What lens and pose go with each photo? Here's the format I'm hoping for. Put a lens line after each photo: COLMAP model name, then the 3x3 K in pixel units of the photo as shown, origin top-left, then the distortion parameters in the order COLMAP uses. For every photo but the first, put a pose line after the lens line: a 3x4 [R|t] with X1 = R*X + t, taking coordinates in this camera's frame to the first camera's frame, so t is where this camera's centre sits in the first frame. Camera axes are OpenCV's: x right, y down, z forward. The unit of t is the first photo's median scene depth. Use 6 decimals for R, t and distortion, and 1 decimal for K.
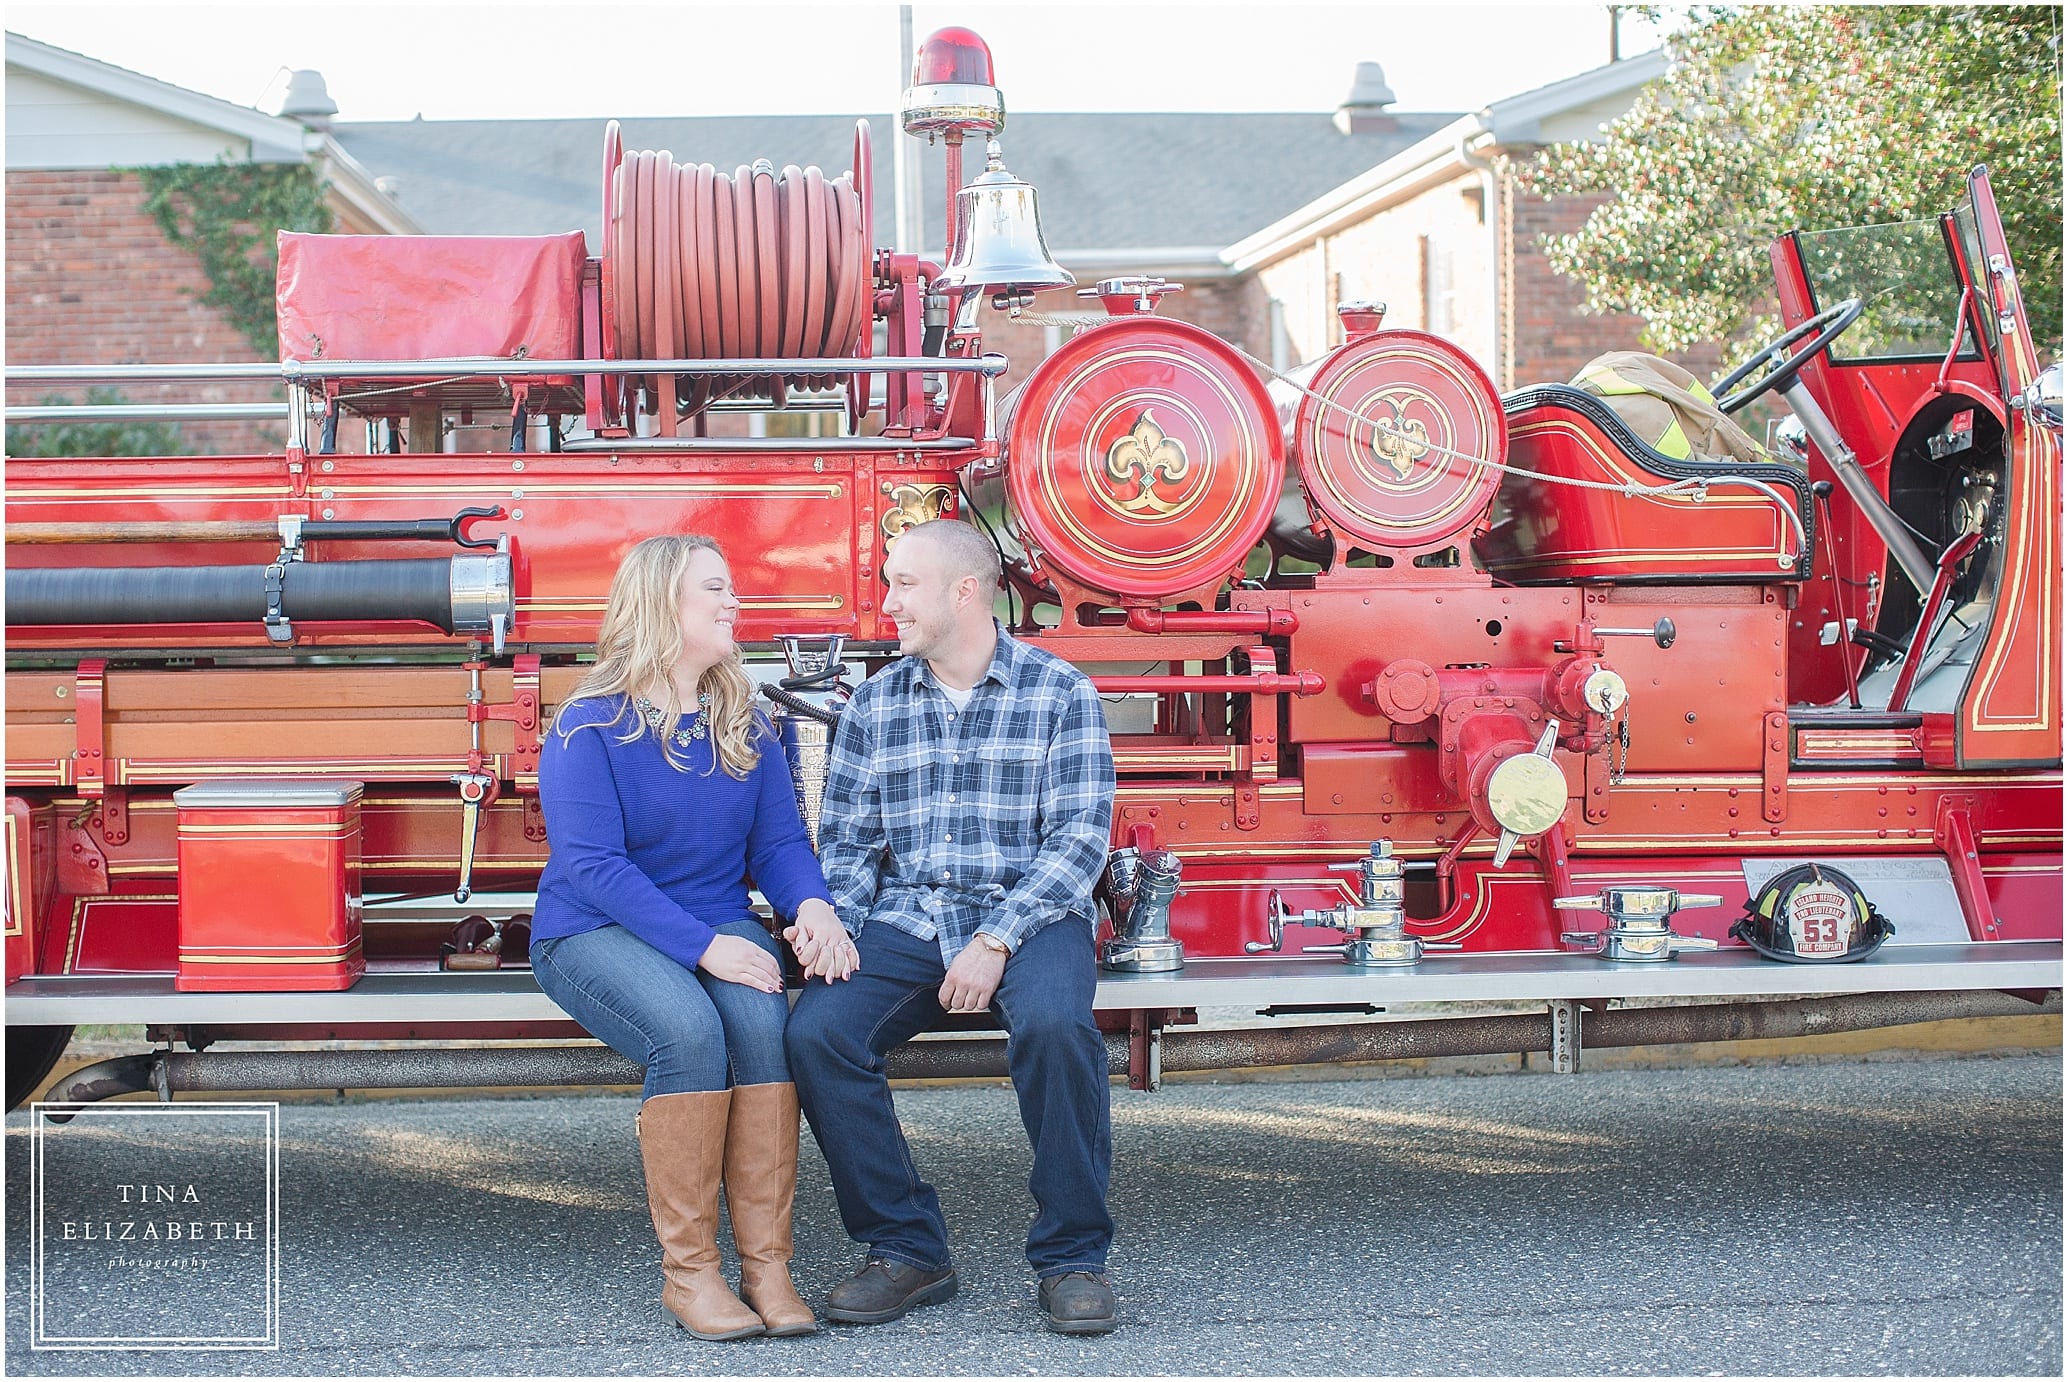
lens RADIAL K [[2497.5, 0, 1164.9], [0, 2497.5, 688.3], [0, 0, 1]] dist [-0.156188, 0.242484]
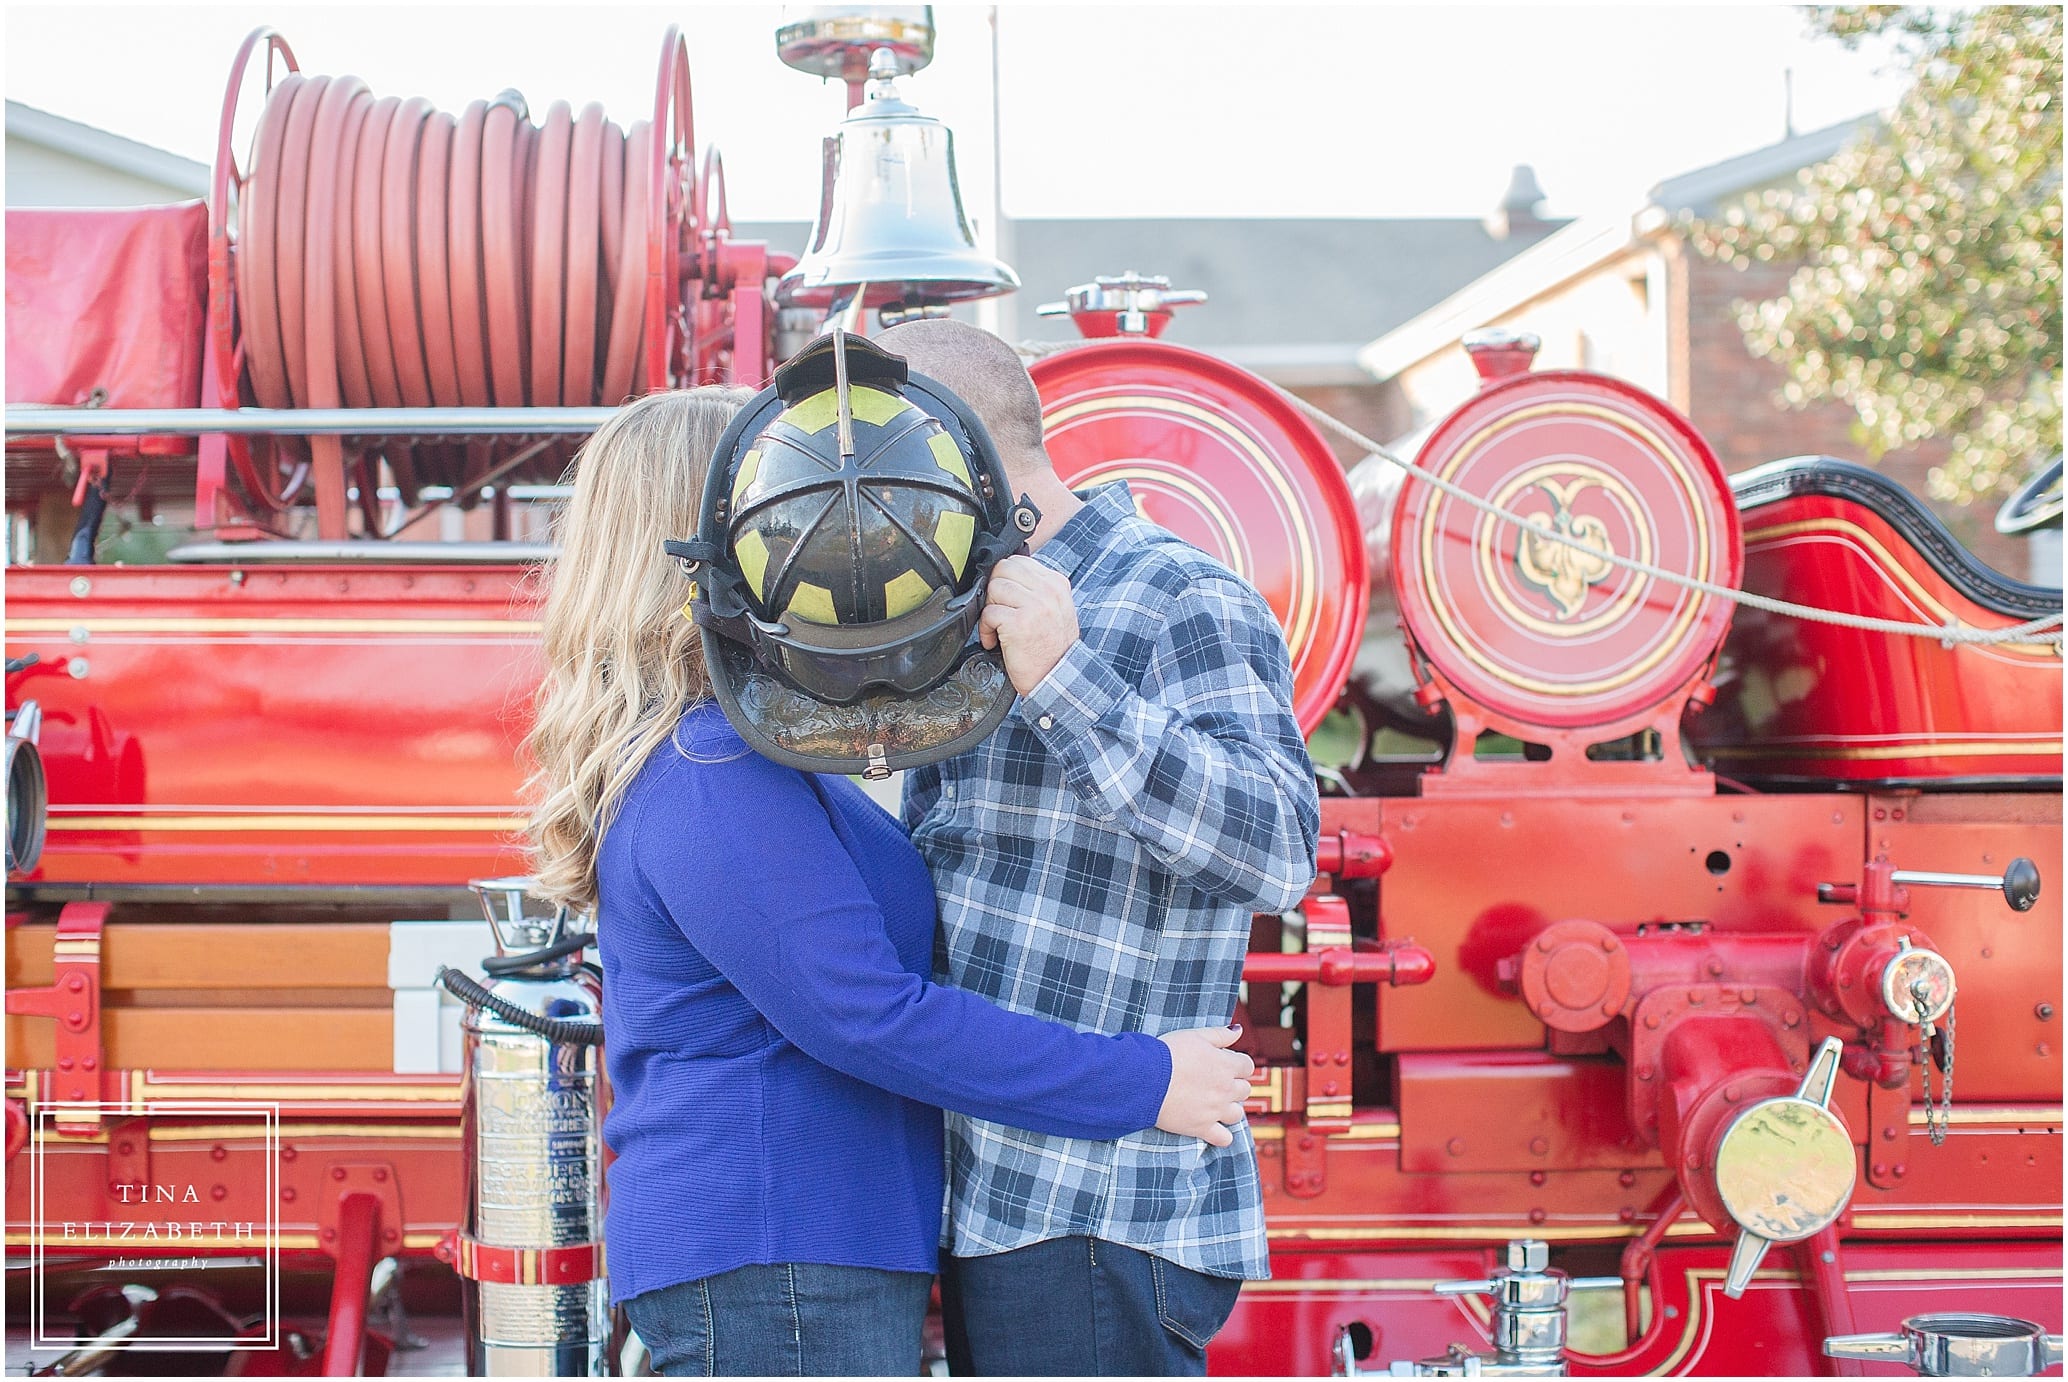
lens RADIAL K [[2497.5, 0, 1164.9], [0, 2497.5, 688.3], [0, 0, 1]] dist [-0.156188, 0.242484]
pose [[0.998094, 0.006733, -0.061348, 0.036005], [-0.009716, 0.998778, -0.048450, -0.037398], [0.060947, 0.048954, 0.996940, 0.406464]]
